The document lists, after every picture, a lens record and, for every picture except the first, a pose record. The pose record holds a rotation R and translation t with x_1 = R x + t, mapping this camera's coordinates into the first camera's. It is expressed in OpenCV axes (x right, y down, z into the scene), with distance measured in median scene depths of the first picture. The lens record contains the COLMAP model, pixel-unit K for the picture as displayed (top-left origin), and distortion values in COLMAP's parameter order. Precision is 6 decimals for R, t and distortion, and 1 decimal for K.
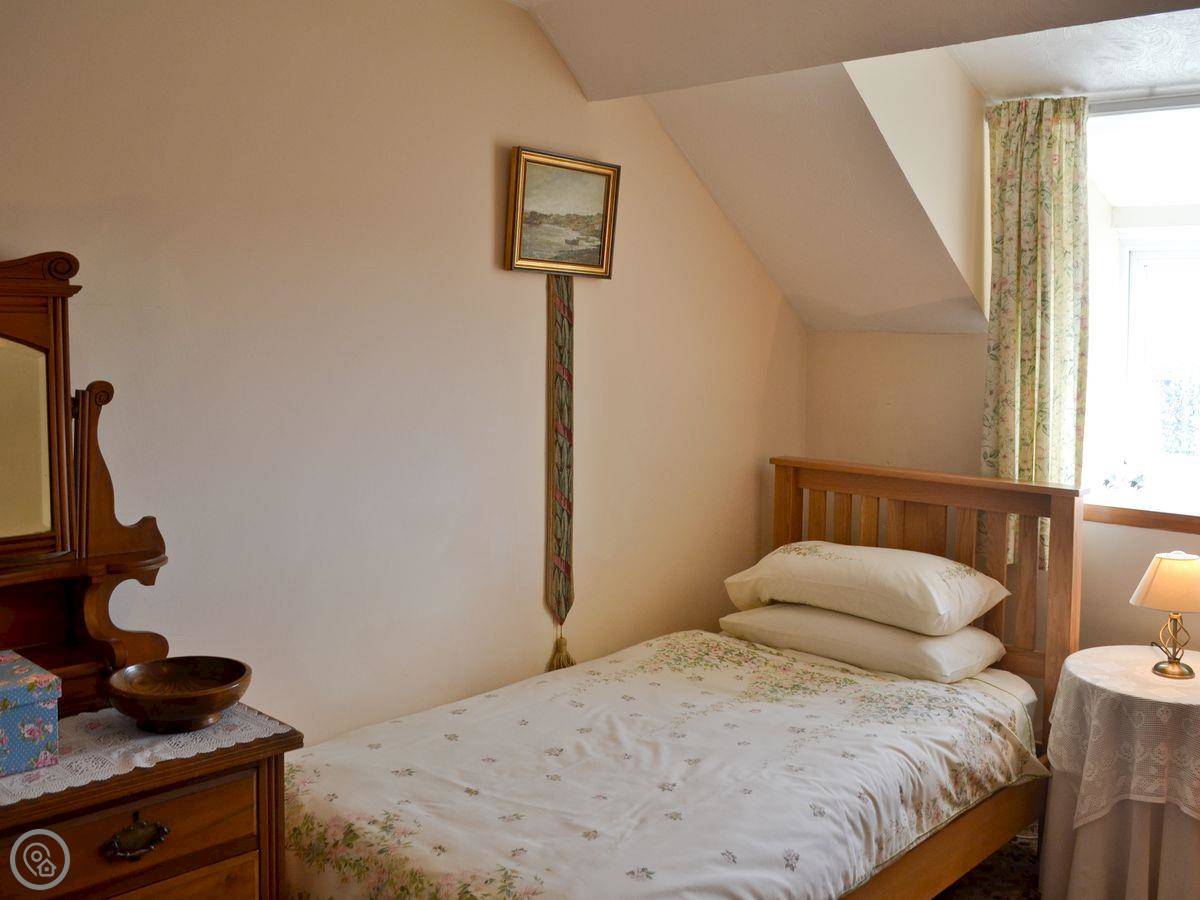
lens RADIAL K [[1117.2, 0, 600.0], [0, 1117.2, 450.0], [0, 0, 1]] dist [0.002554, 0.008497]
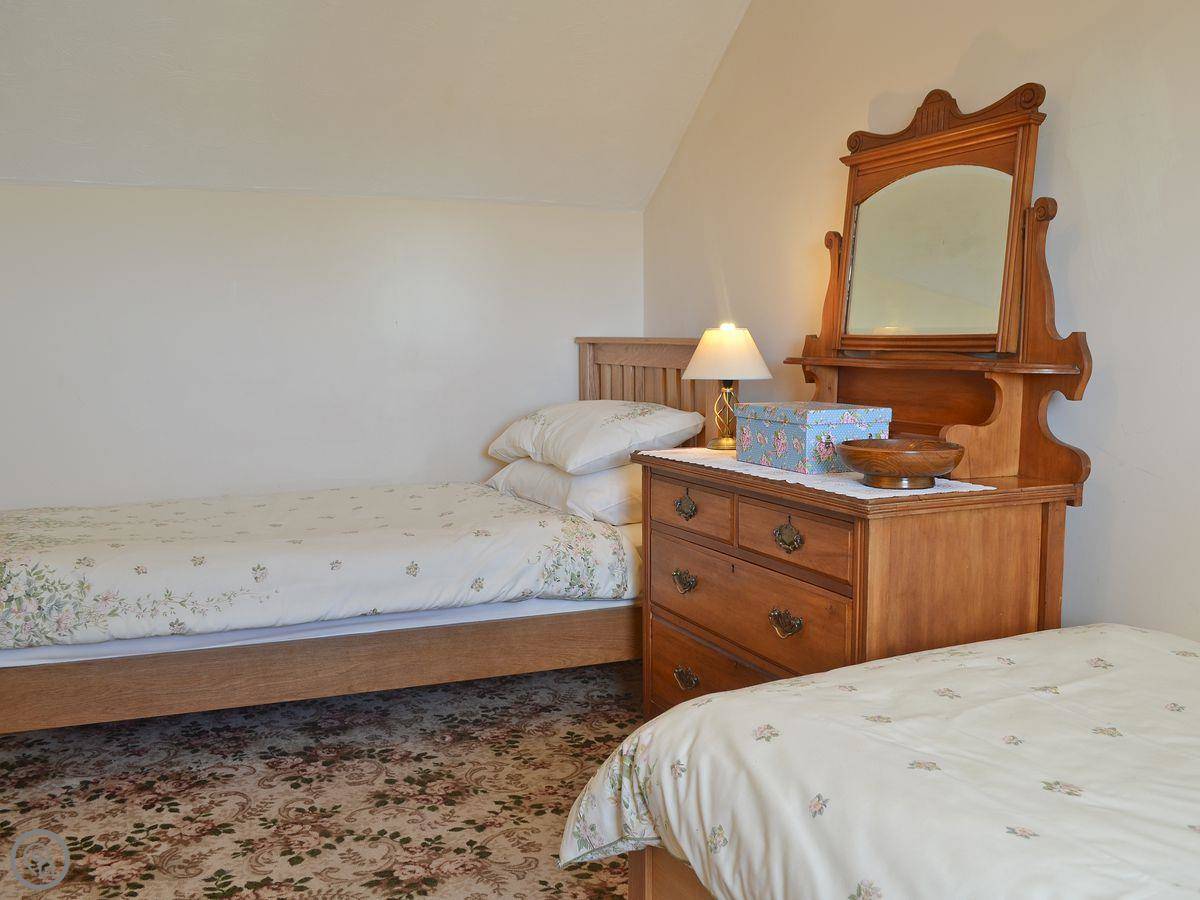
lens RADIAL K [[1033.7, 0, 631.7], [0, 1033.7, 455.3], [0, 0, 1]] dist [-0.036853, 0.002408]
pose [[-0.340610, 0.087661, -0.936109, 0.636002], [-0.097289, 0.987013, 0.127827, 0.094527], [0.935158, 0.134612, -0.327658, 0.989320]]
